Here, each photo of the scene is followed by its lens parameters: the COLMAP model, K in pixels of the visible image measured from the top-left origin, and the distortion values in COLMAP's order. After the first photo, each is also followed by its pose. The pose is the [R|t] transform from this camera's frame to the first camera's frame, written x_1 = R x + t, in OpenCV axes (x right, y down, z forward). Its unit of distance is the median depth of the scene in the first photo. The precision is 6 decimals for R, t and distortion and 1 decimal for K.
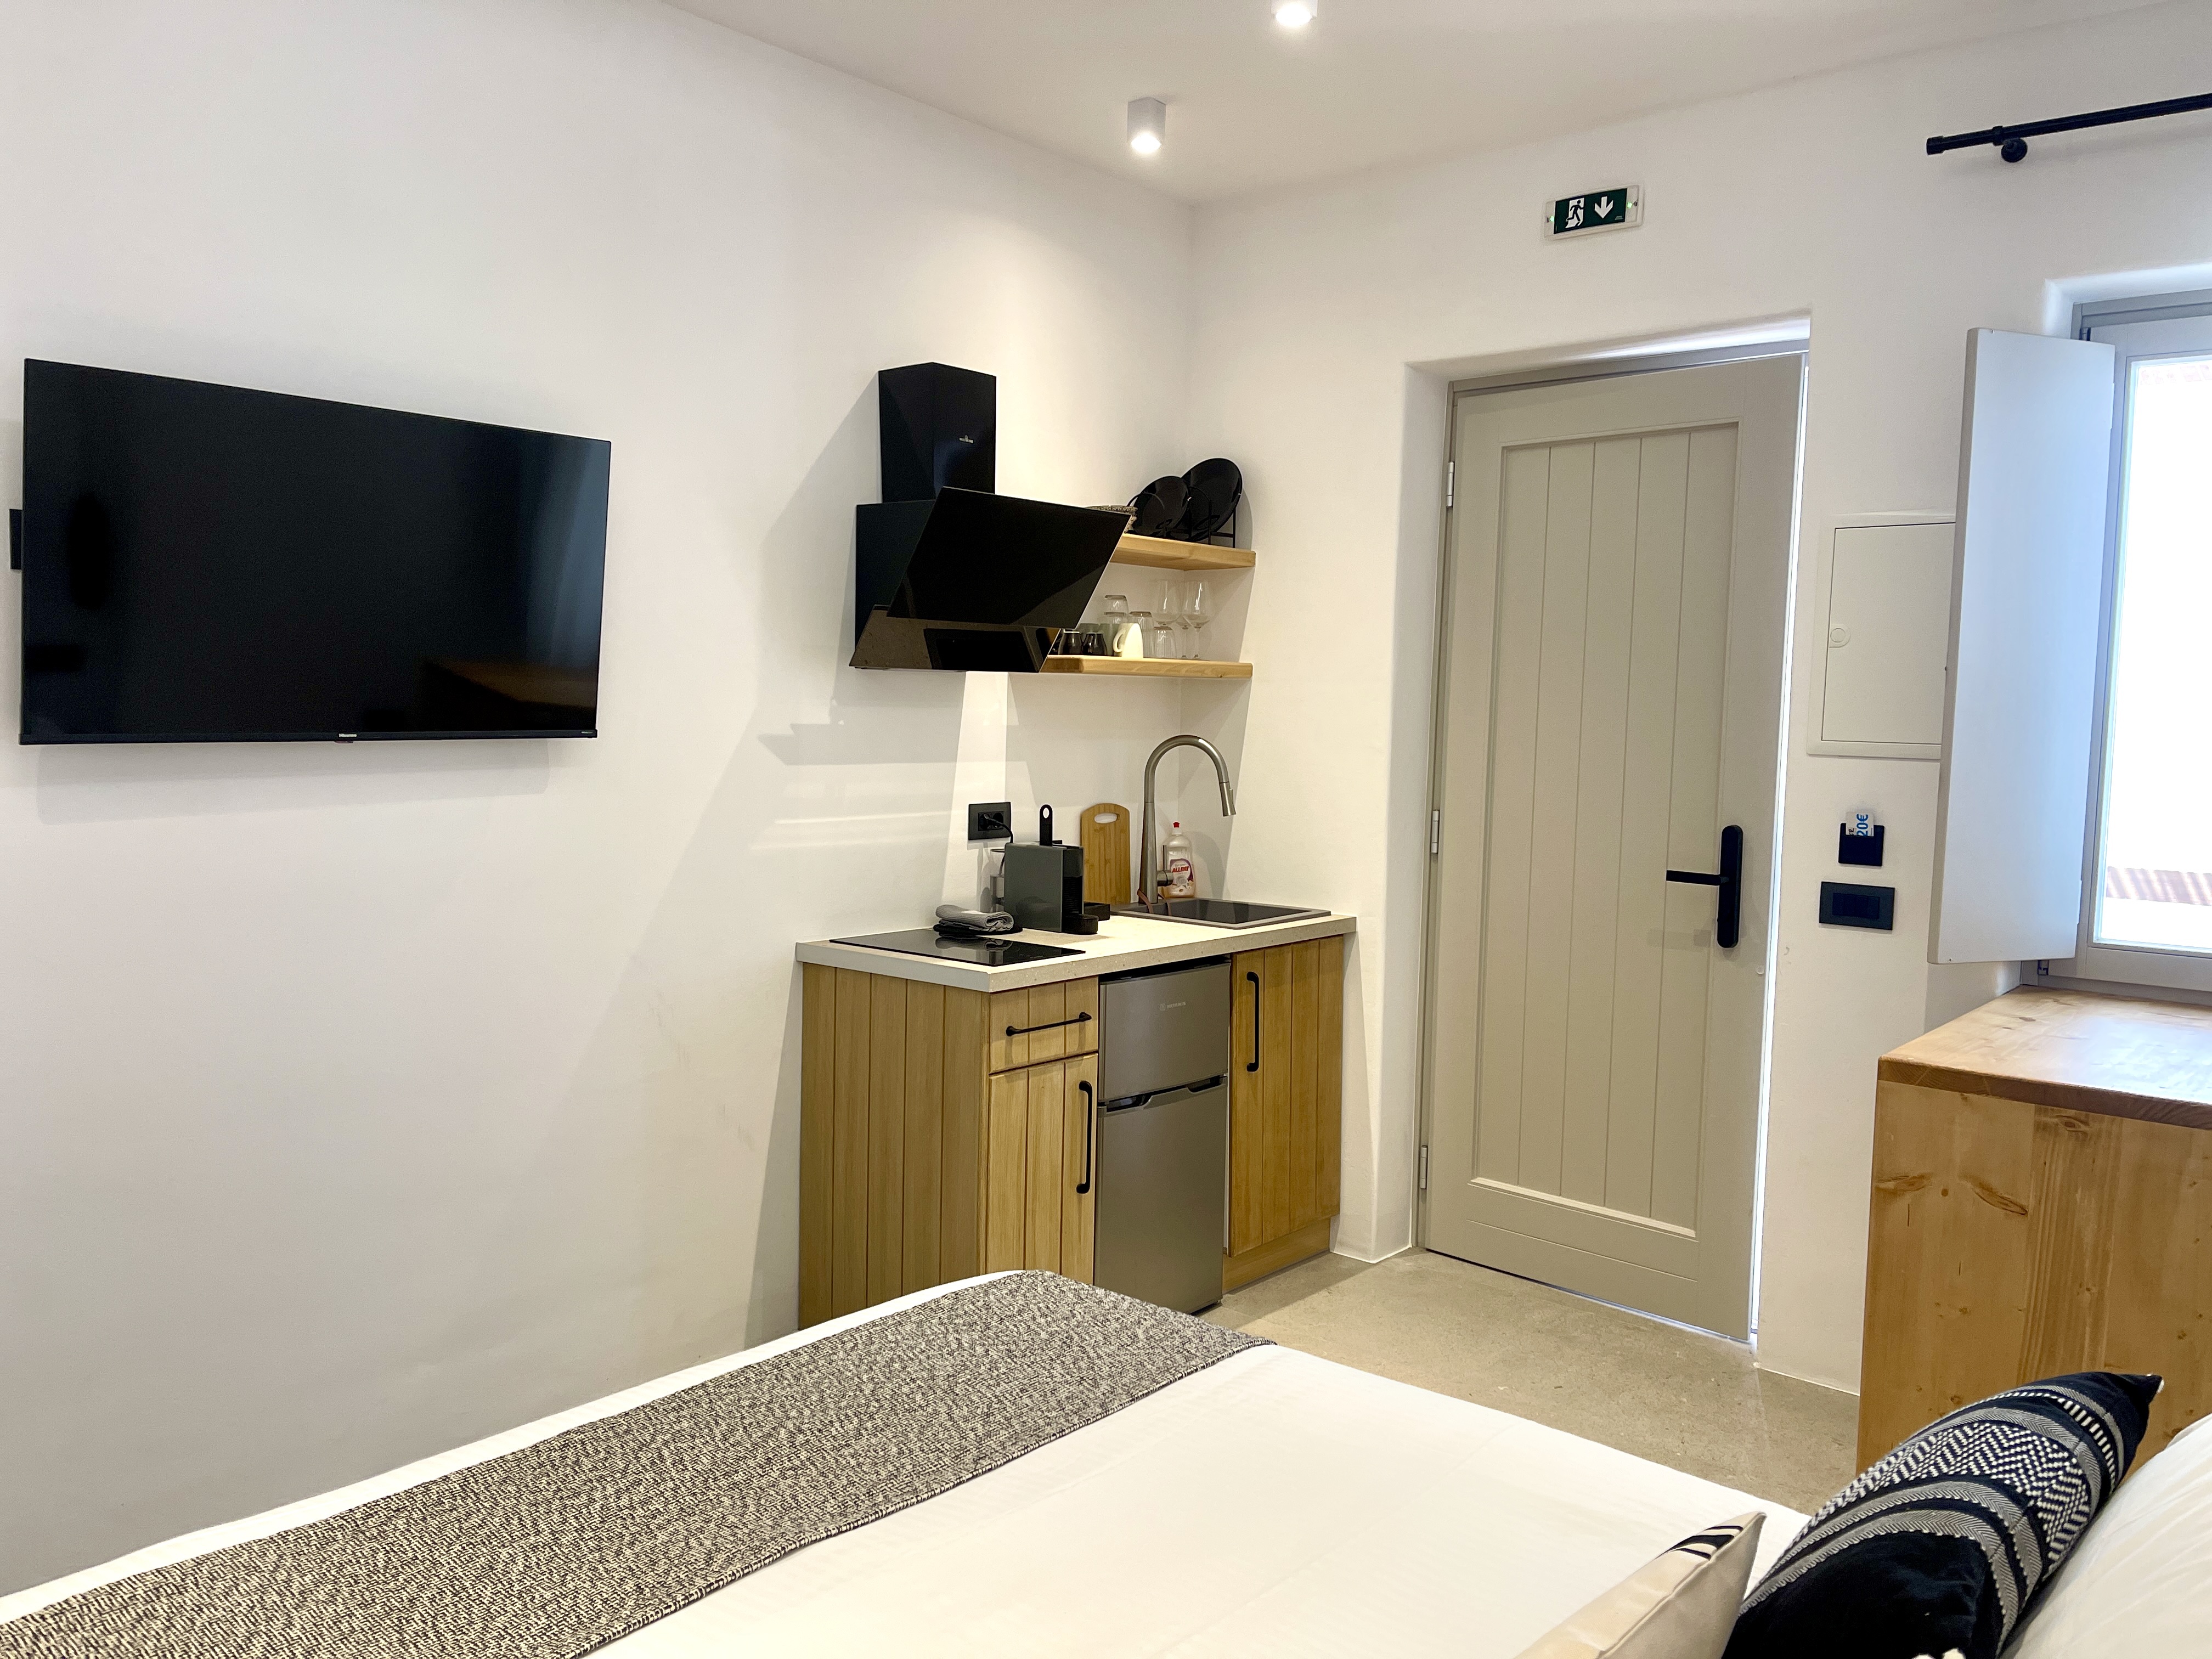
lens RADIAL K [[1676.7, 0, 1103.6], [0, 1676.7, 836.5], [0, 0, 1]] dist [0.067071, -0.082566]
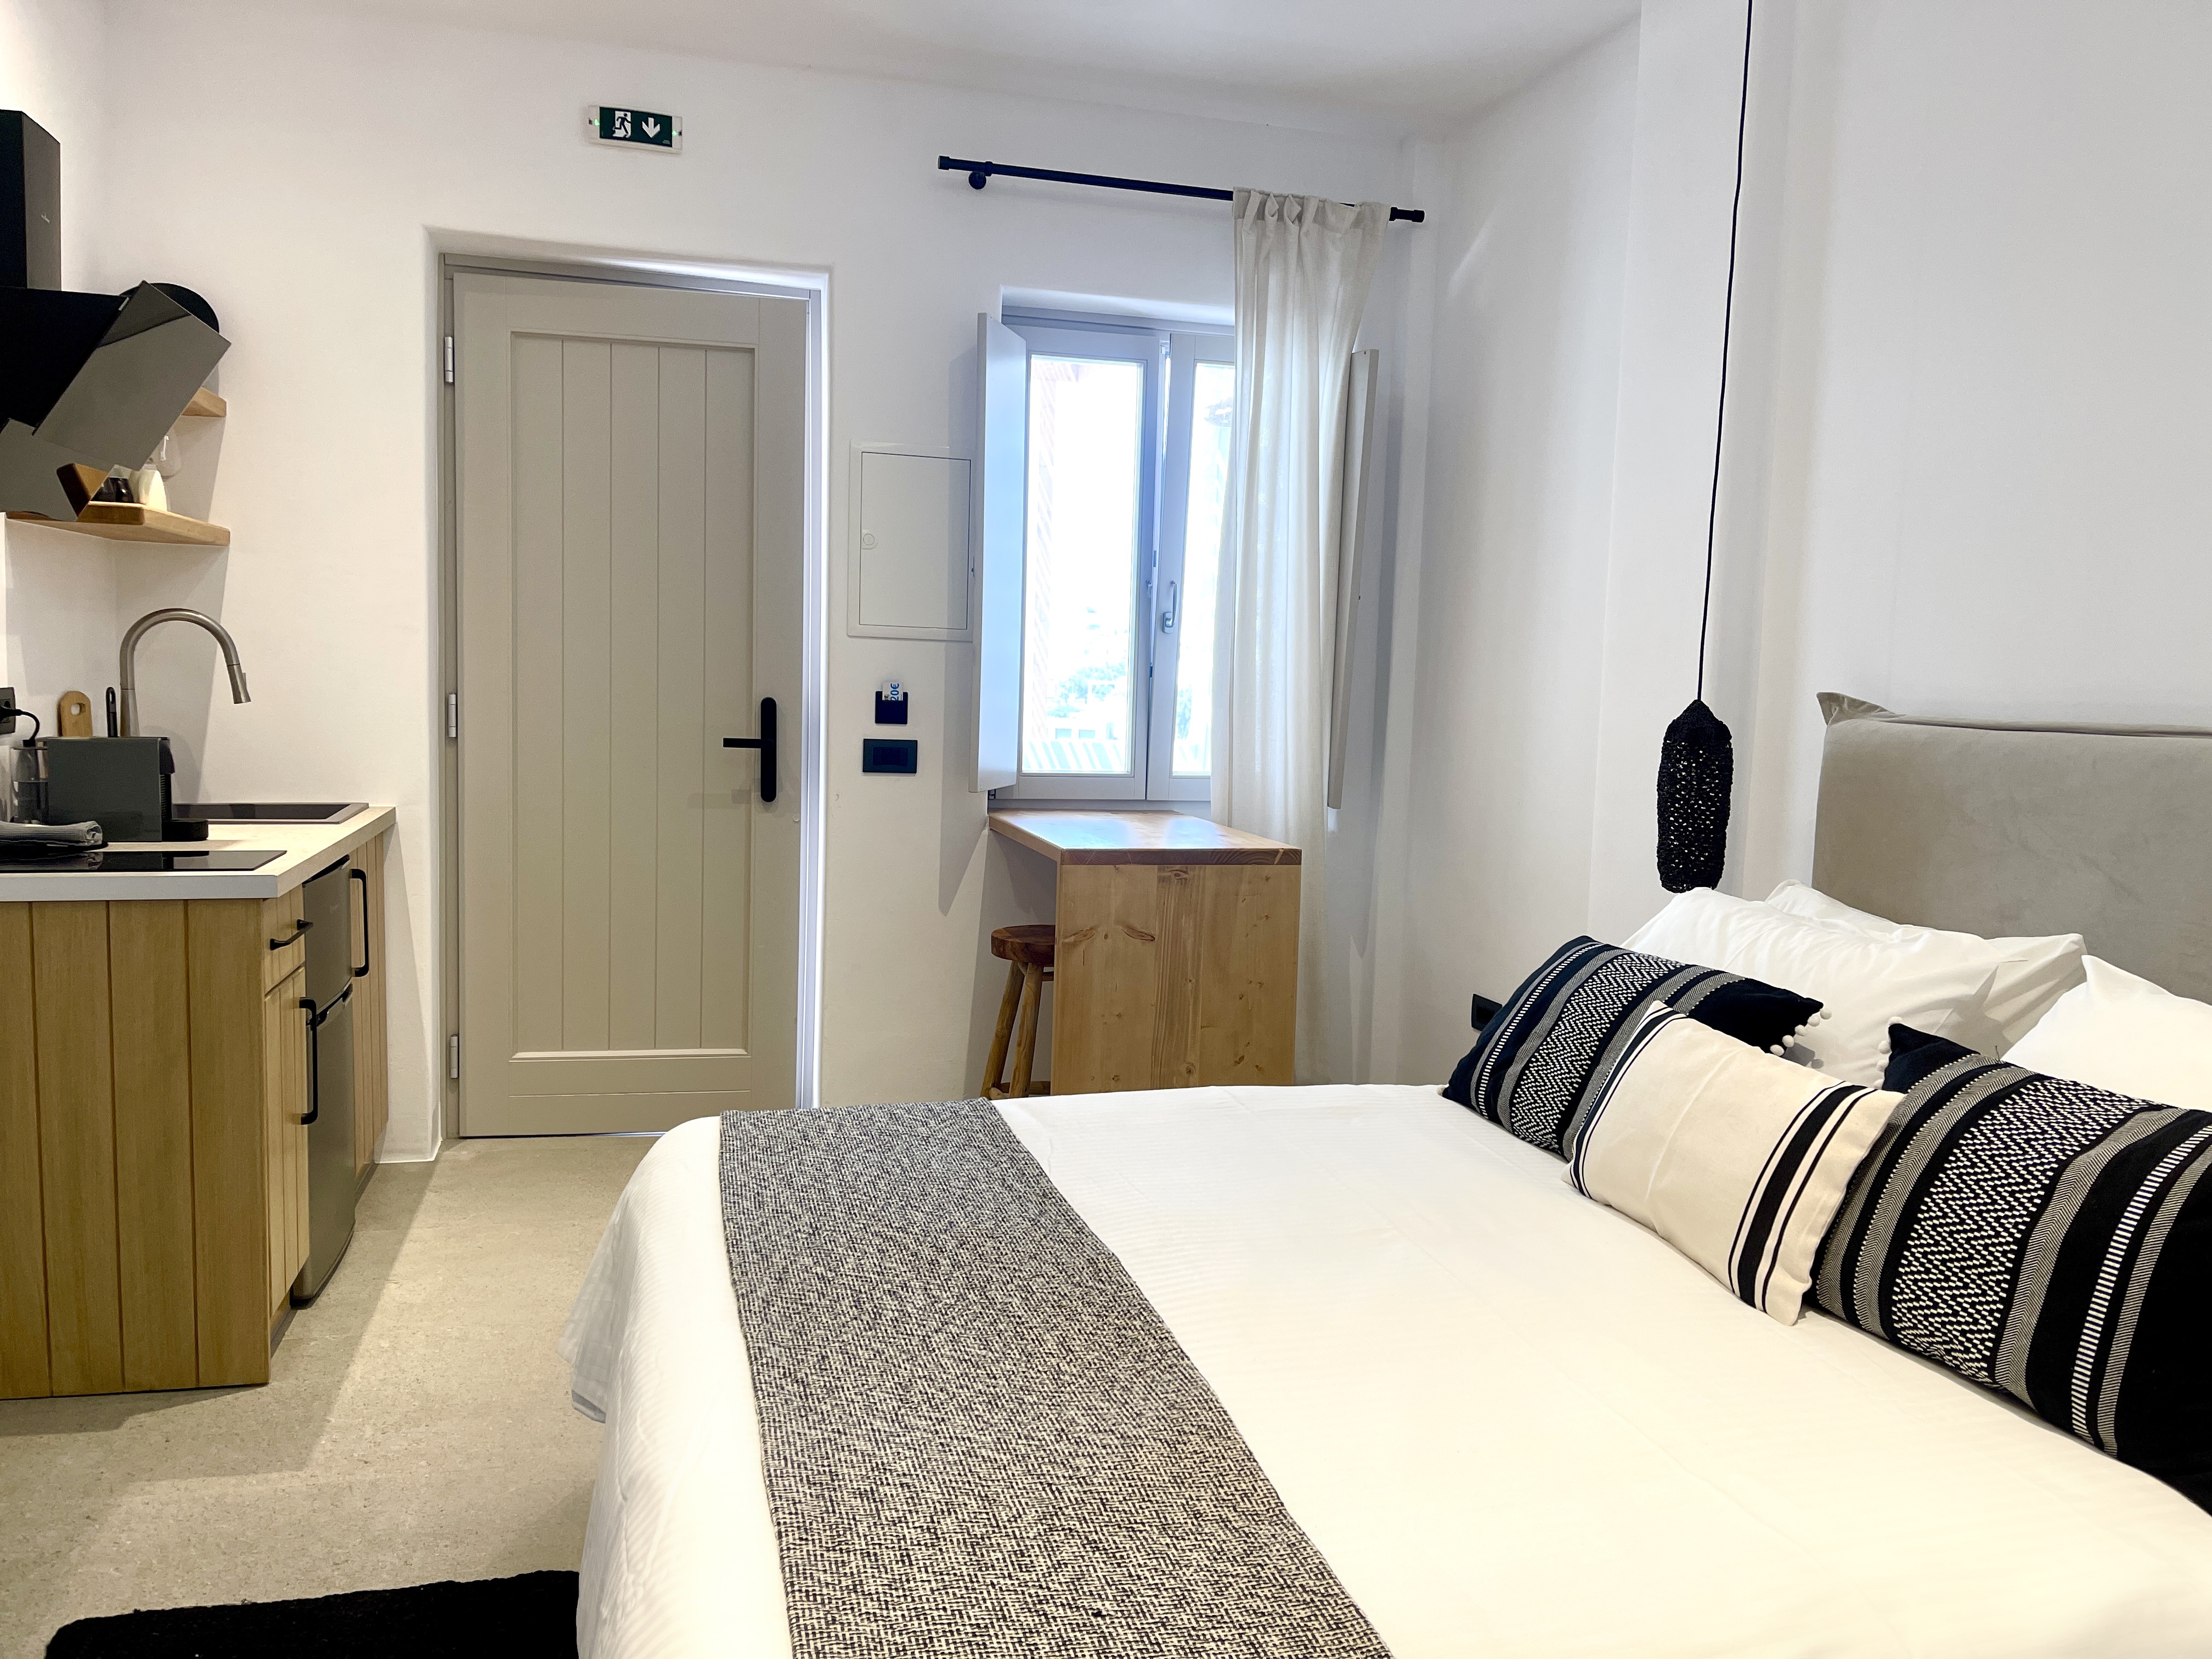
lens RADIAL K [[1673.5, 0, 1113.0], [0, 1673.5, 829.8], [0, 0, 1]] dist [0.058224, -0.052261]
pose [[0.559228, -0.081480, 0.825000, -0.471033], [0.047744, 0.996672, 0.066071, 0.019733], [-0.827638, 0.002440, 0.561257, 0.147831]]
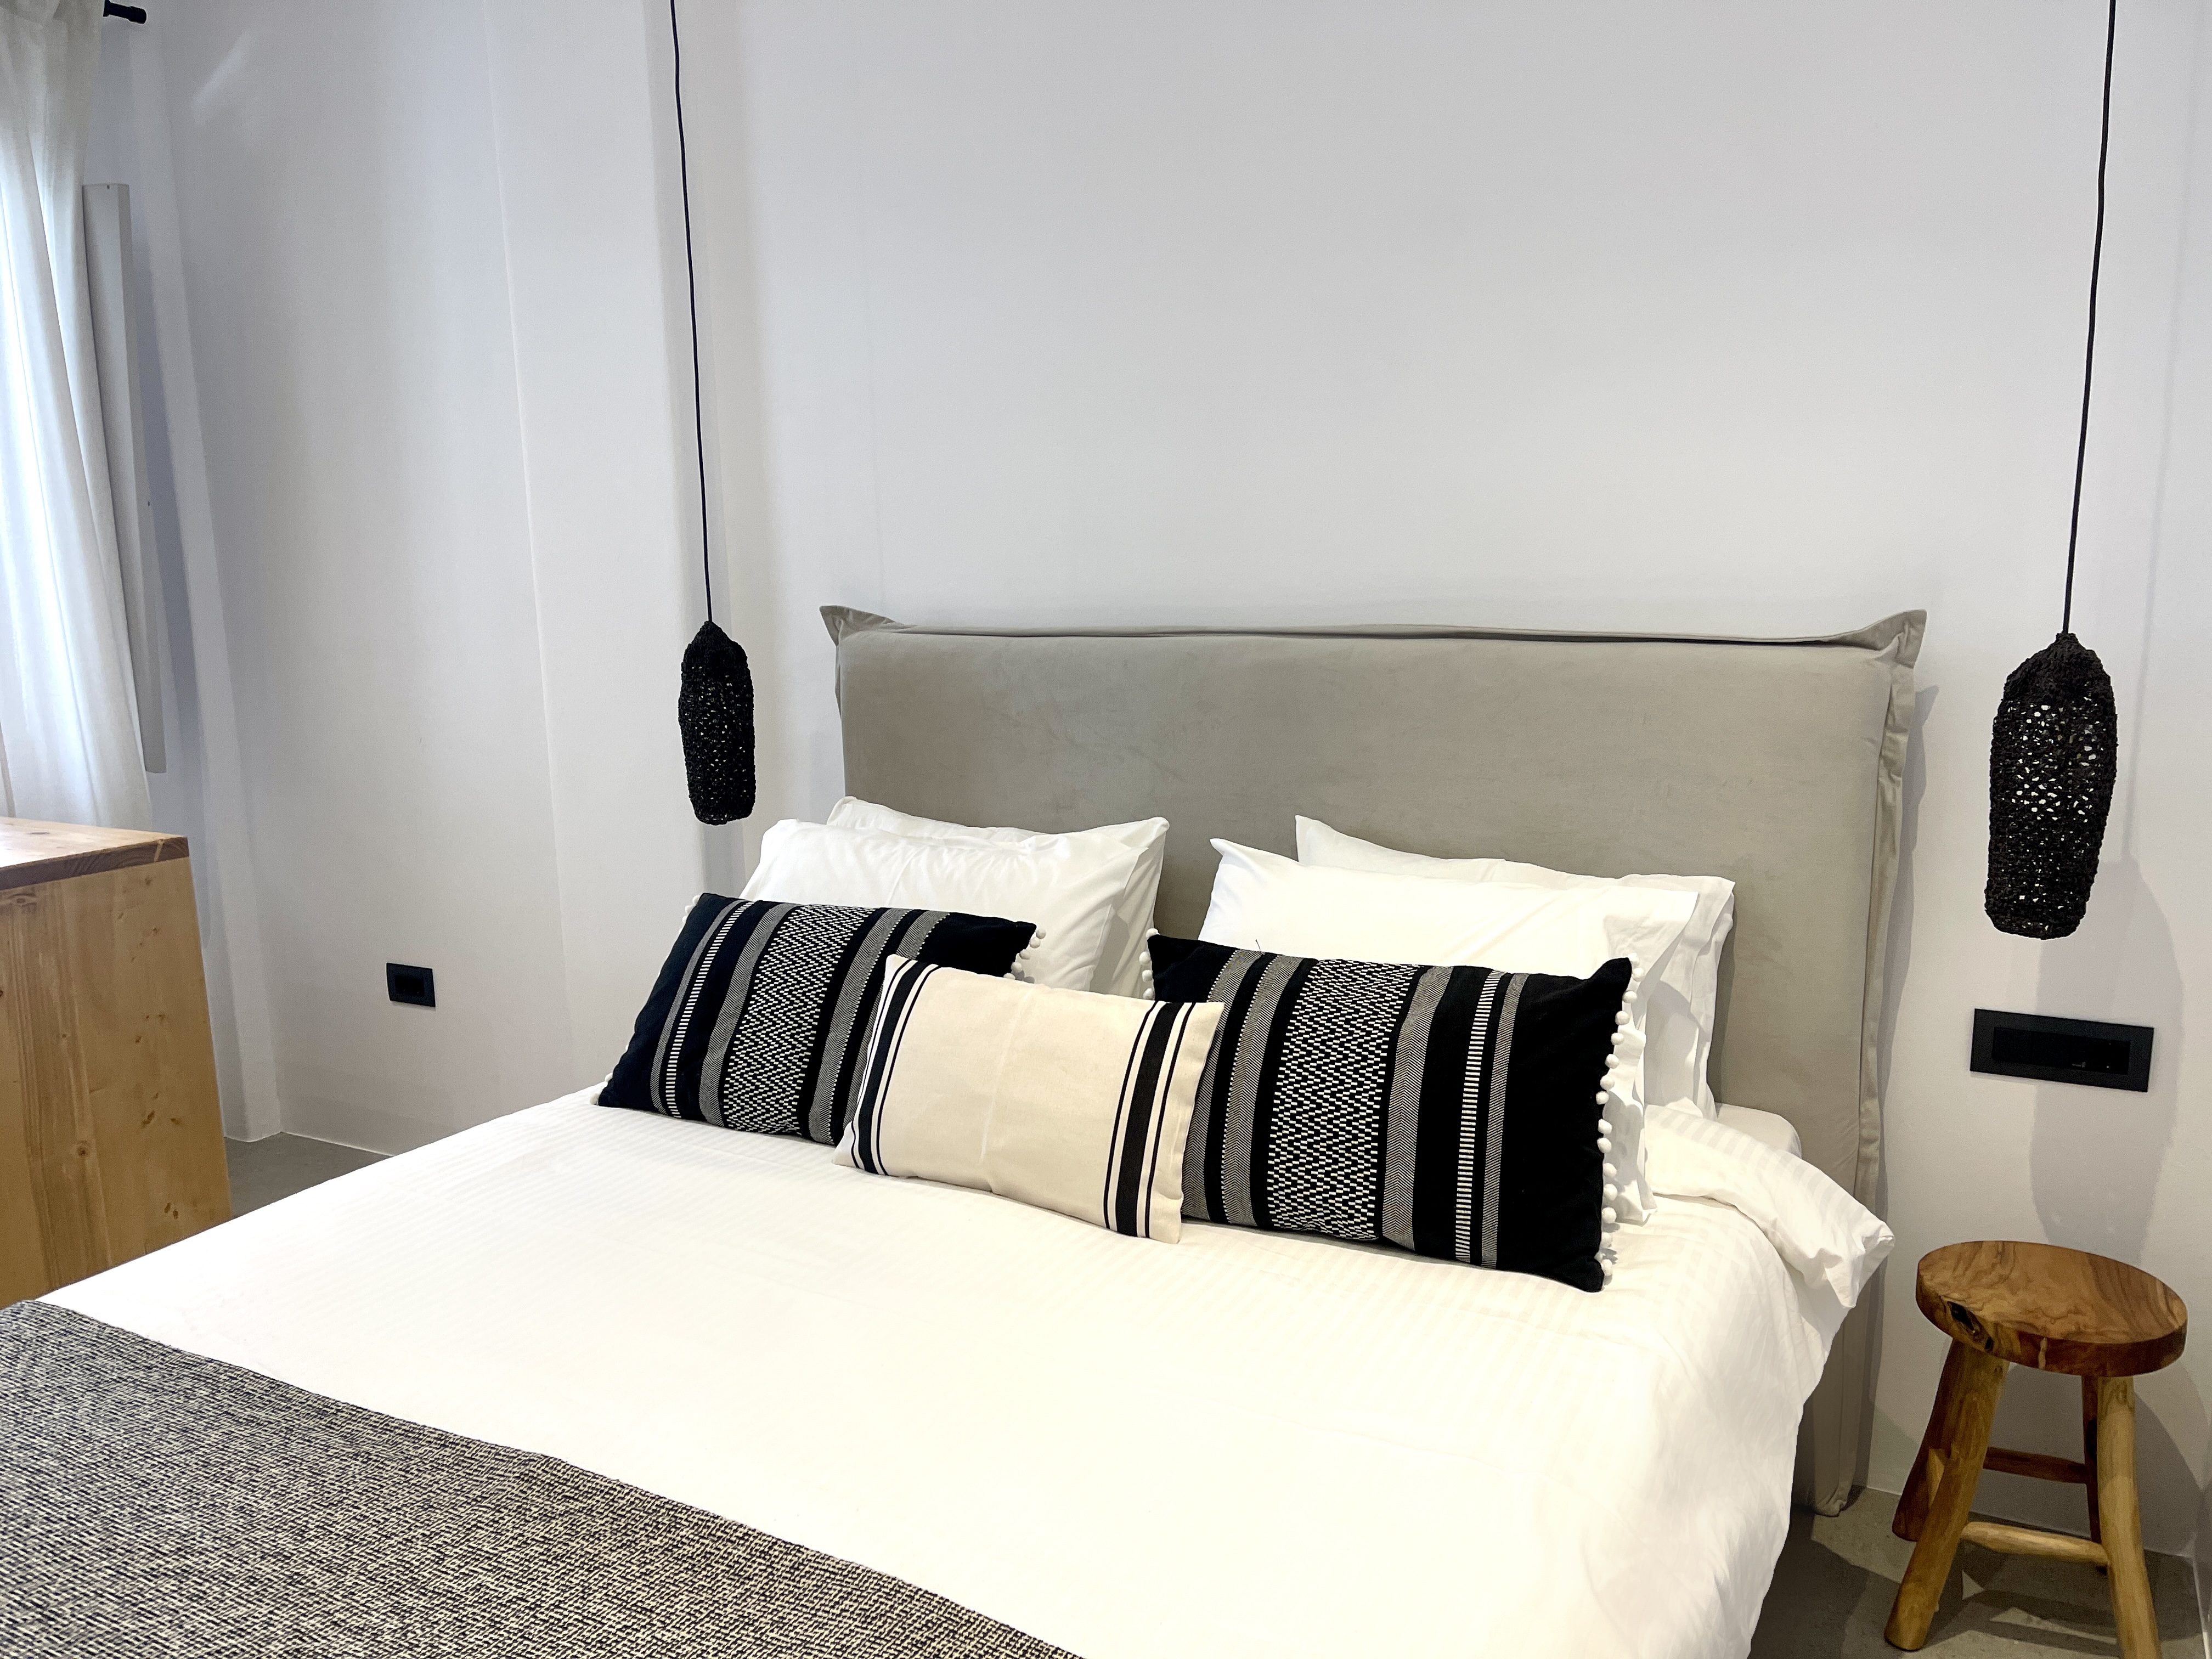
lens RADIAL K [[1678.7, 0, 1098.2], [0, 1678.7, 833.5], [0, 0, 1]] dist [0.086579, -0.106174]
pose [[-0.204027, -0.182365, 0.961829, -0.437613], [0.095696, 0.974075, 0.204986, -0.023347], [-0.974277, 0.133866, -0.181286, 0.353188]]
